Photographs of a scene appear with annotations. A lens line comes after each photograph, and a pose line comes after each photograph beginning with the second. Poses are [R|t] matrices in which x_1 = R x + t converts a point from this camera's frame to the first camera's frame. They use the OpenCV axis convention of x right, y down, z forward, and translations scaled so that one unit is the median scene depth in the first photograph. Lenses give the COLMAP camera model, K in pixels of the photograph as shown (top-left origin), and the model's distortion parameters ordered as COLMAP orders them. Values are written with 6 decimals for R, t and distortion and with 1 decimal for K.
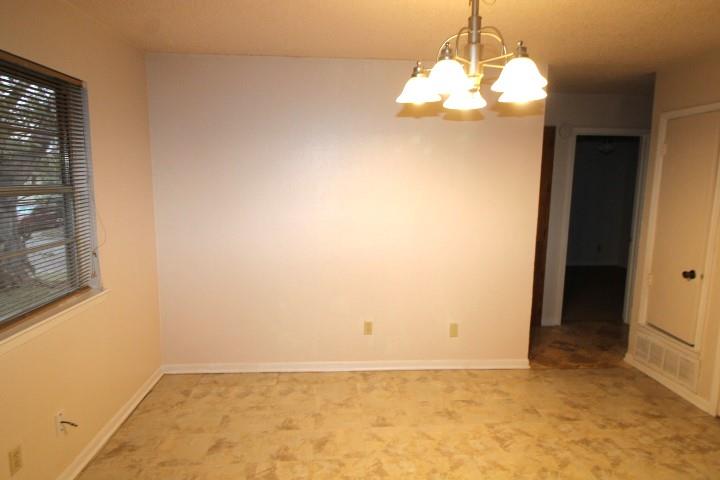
lens RADIAL K [[473.6, 0, 361.1], [0, 473.6, 241.2], [0, 0, 1]] dist [-0.009448, 0.002845]
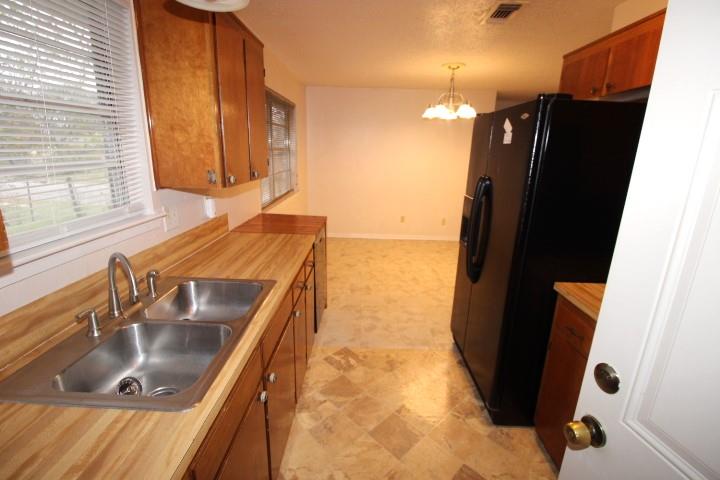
lens RADIAL K [[337.2, 0, 359.1], [0, 337.2, 240.2], [0, 0, 1]] dist [-0.014067, -0.001146]
pose [[0.996131, 0.032816, -0.081521, -0.097133], [-0.021847, 0.991013, 0.131973, 0.146635], [0.085119, -0.129682, 0.987895, -0.950792]]
